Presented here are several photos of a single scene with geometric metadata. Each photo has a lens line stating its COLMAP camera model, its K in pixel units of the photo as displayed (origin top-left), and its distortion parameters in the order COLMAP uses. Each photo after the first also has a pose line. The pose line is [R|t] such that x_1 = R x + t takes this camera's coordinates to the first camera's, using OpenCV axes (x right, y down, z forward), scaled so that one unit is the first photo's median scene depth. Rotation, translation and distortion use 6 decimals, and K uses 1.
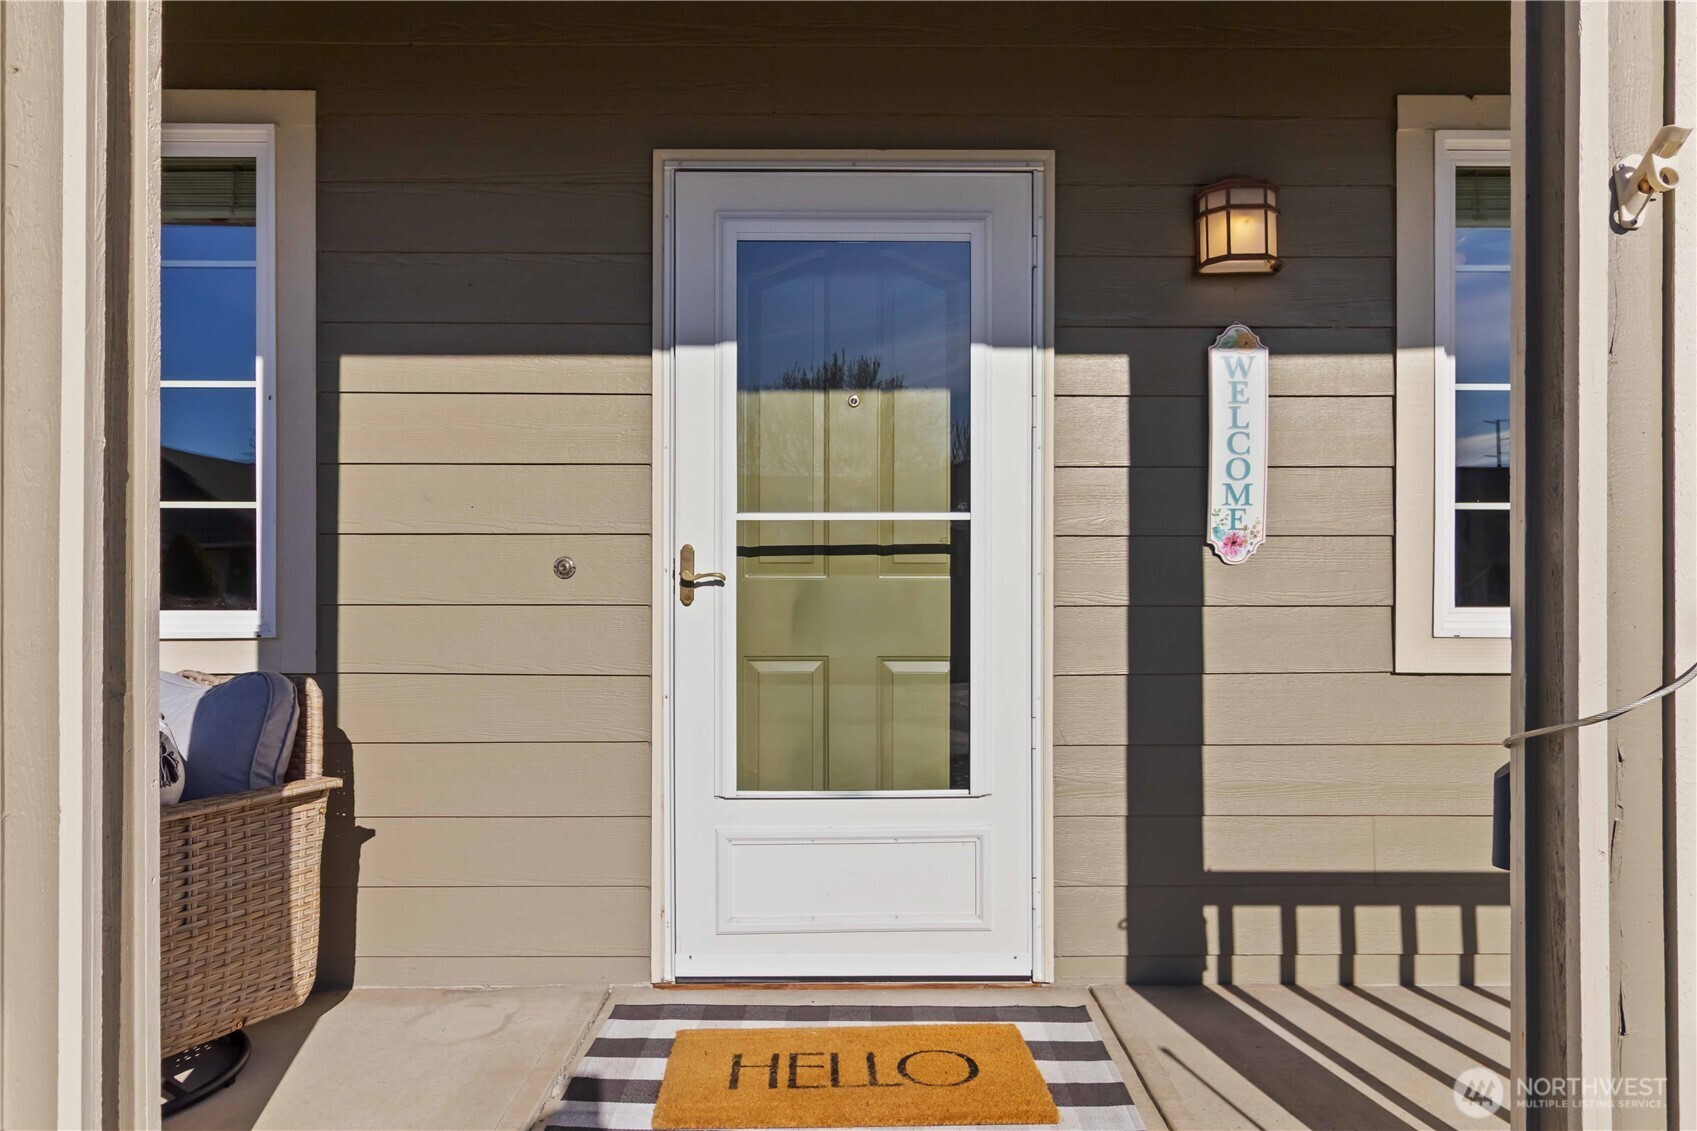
lens RADIAL K [[1206.1, 0, 870.7], [0, 1206.1, 591.9], [0, 0, 1]] dist [0.007462, 0.001790]
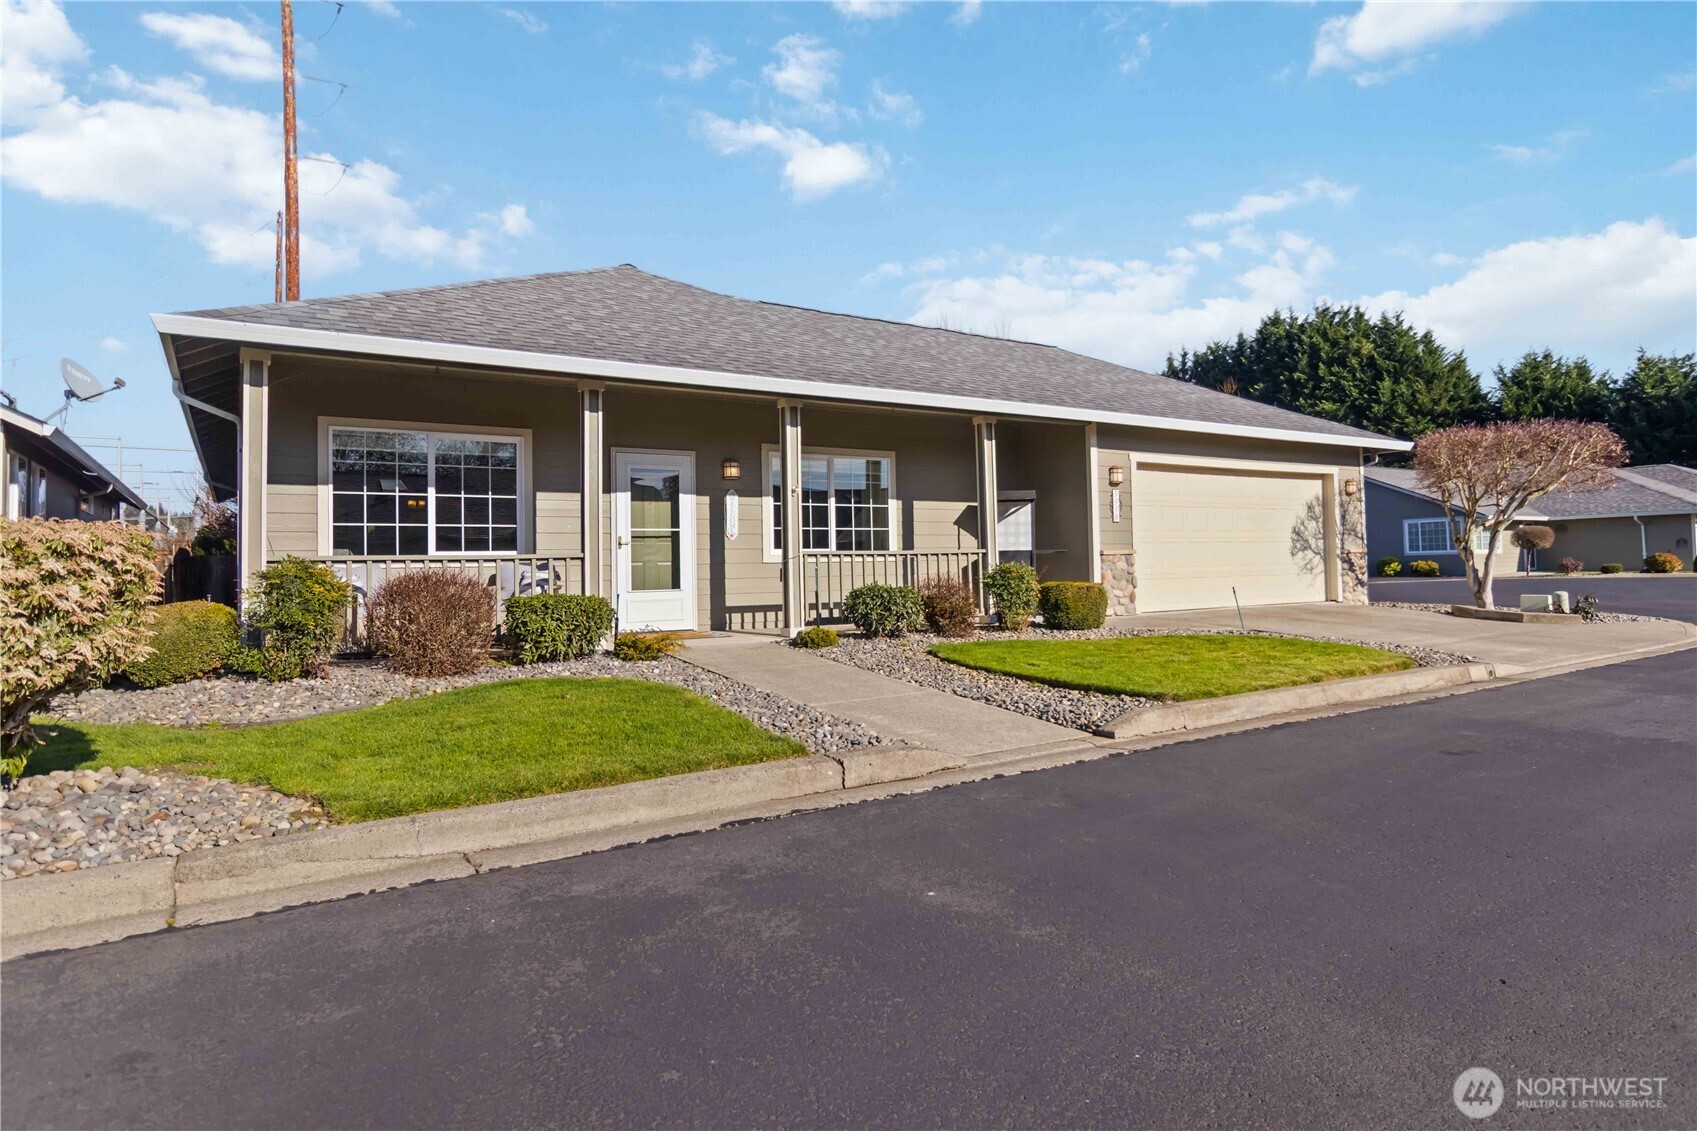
lens RADIAL K [[920.2, 0, 848.5], [0, 920.2, 565.5], [0, 0, 1]] dist [0.029182, 0.000013]
pose [[0.855957, -0.013845, 0.516862, -1.194079], [0.016297, 0.999867, -0.000205, 0.085383], [-0.516790, 0.008599, 0.856069, -2.371165]]
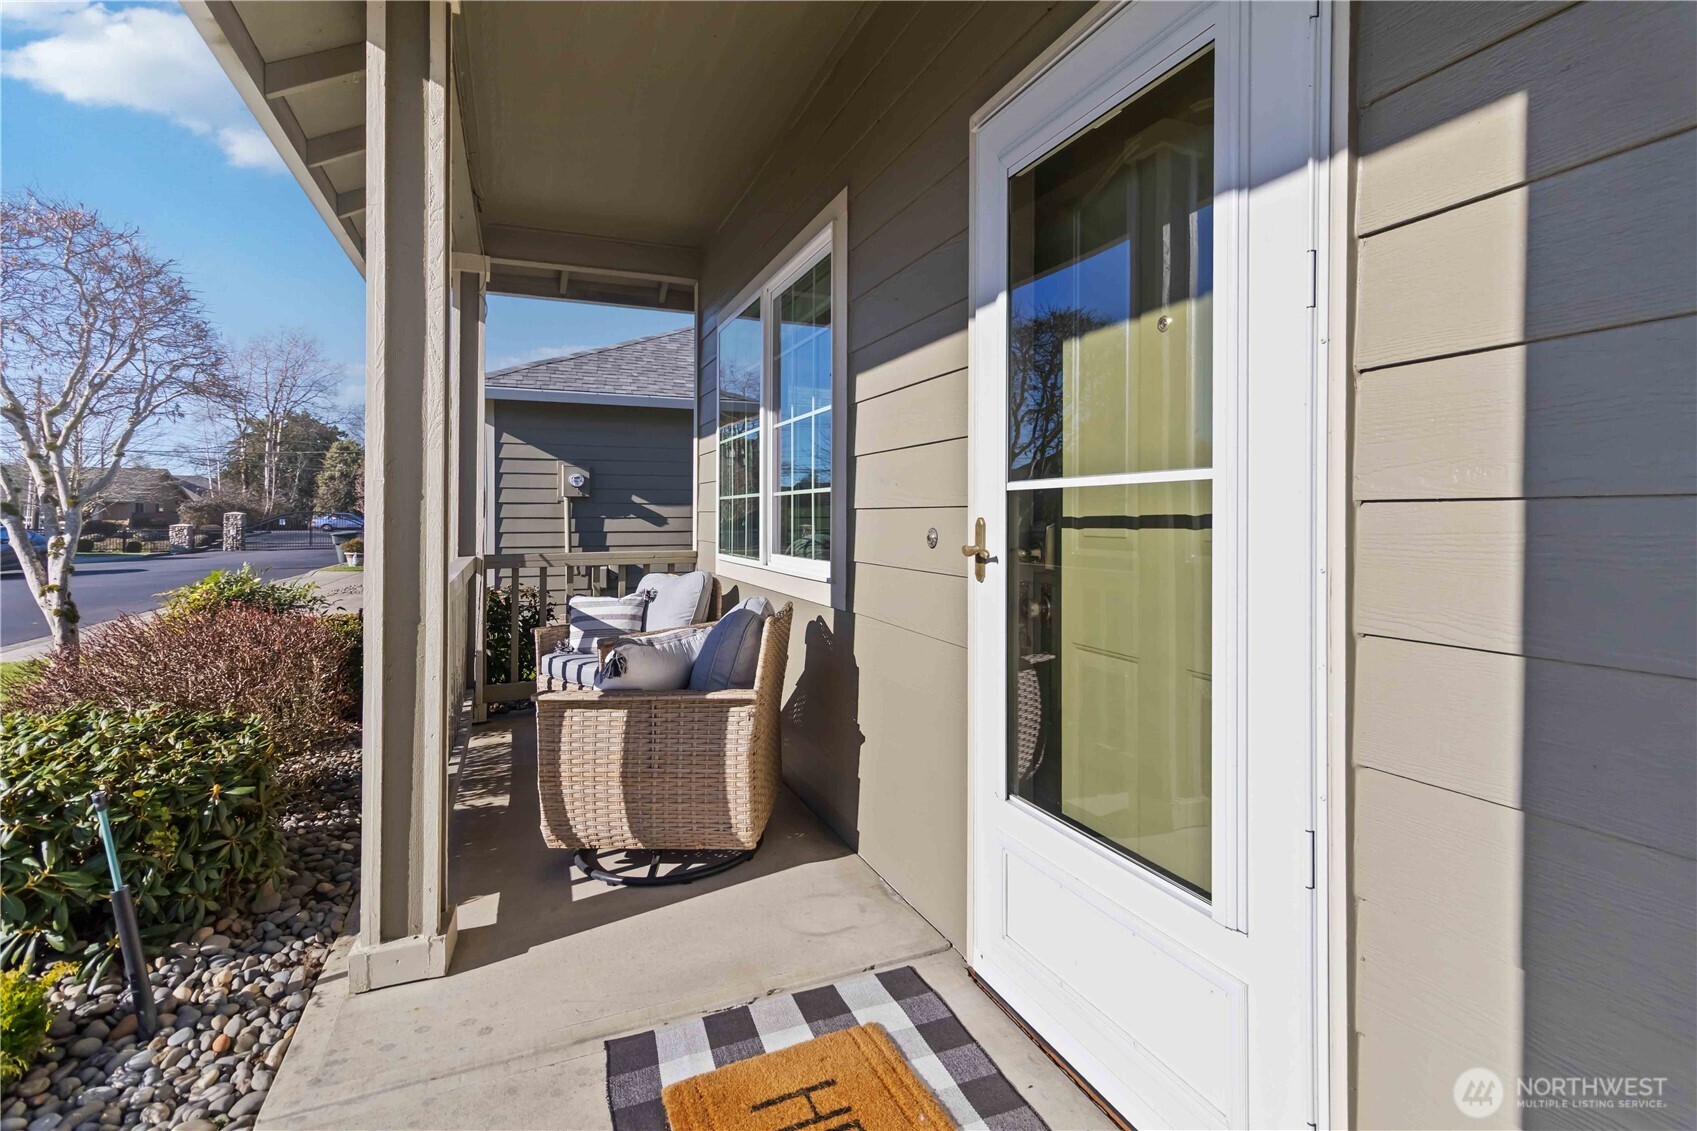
lens RADIAL K [[834.9, 0, 859.3], [0, 834.9, 509.7], [0, 0, 1]] dist [0.027515, 0.000361]
pose [[0.356345, -0.006690, -0.934330, 0.428153], [0.005781, 0.999971, -0.004956, -0.042515], [0.934336, -0.003635, 0.356374, 0.672407]]
